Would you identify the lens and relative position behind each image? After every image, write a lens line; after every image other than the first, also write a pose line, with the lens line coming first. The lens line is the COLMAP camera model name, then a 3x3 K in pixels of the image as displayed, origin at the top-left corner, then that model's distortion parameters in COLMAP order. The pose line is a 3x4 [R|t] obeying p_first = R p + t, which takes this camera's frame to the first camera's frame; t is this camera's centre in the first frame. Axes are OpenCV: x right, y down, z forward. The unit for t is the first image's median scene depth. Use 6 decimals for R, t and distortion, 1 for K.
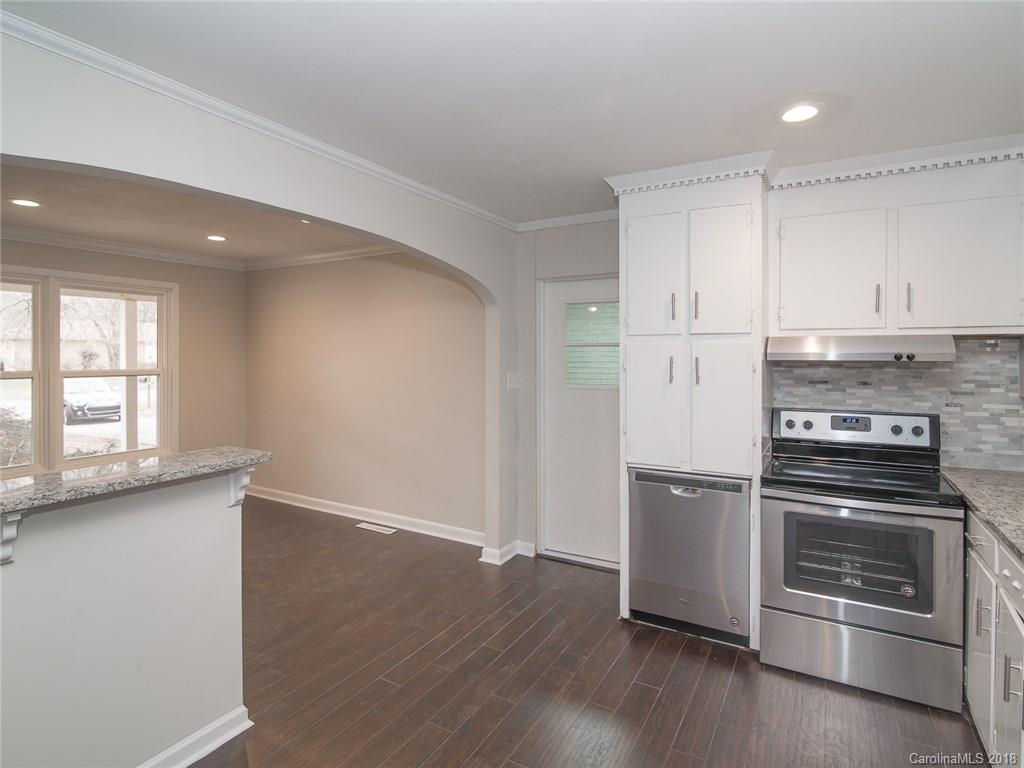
lens RADIAL K [[544.0, 0, 498.5], [0, 544.0, 351.0], [0, 0, 1]] dist [-0.020076, -0.002274]
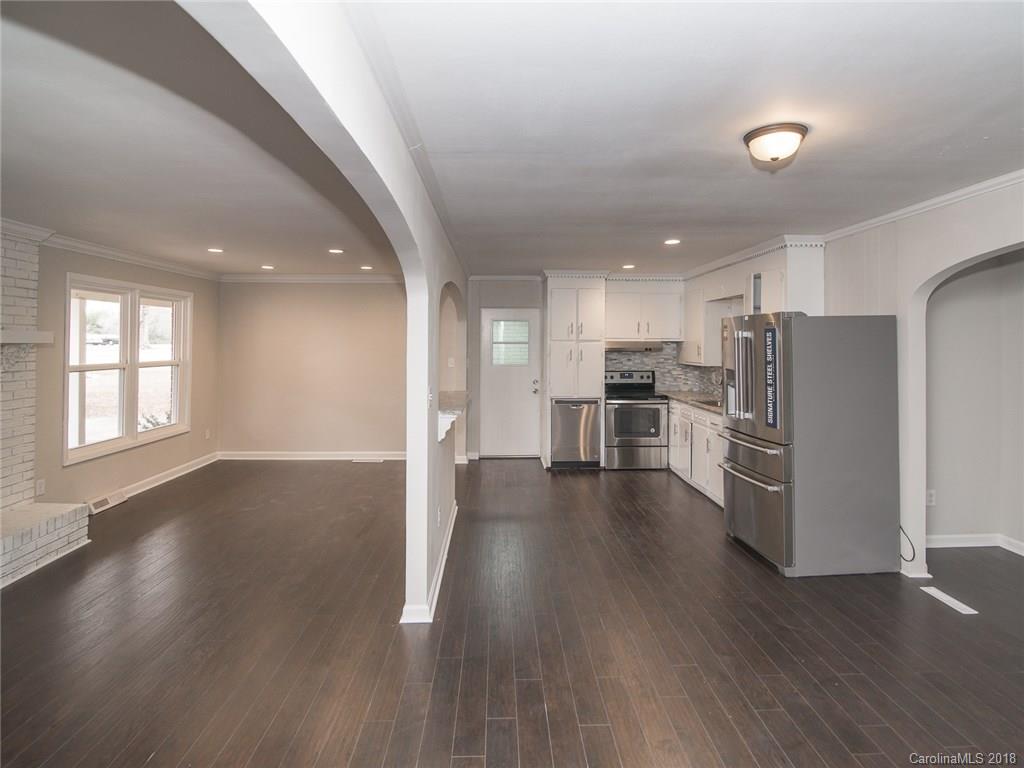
lens RADIAL K [[544.0, 0, 511.4], [0, 544.0, 330.1], [0, 0, 1]] dist [-0.020076, -0.002274]
pose [[0.852168, 0.013551, 0.523093, -1.174793], [-0.001278, 0.999716, -0.023816, -0.018278], [-0.523267, 0.019627, 0.851943, -0.914136]]
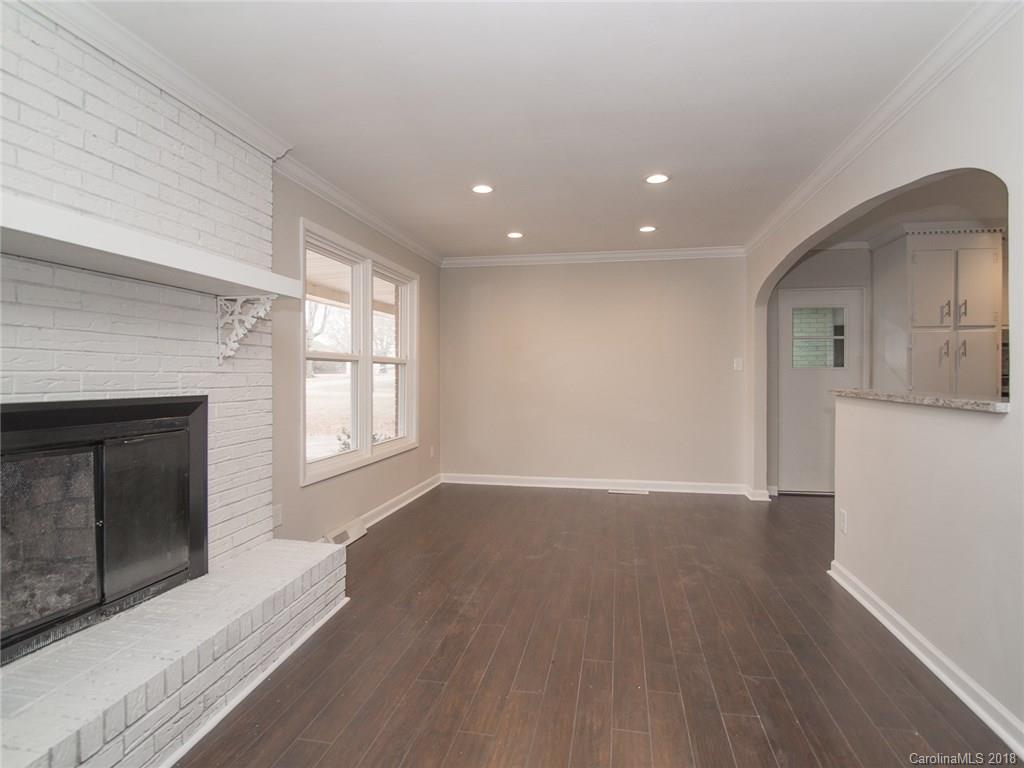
lens RADIAL K [[544.0, 0, 522.8], [0, 544.0, 373.4], [0, 0, 1]] dist [-0.020076, -0.002274]
pose [[0.942960, 0.000101, 0.332906, -1.418217], [-0.000014, 1.000000, -0.000265, 0.112738], [-0.332906, 0.000245, 0.942960, -0.078858]]
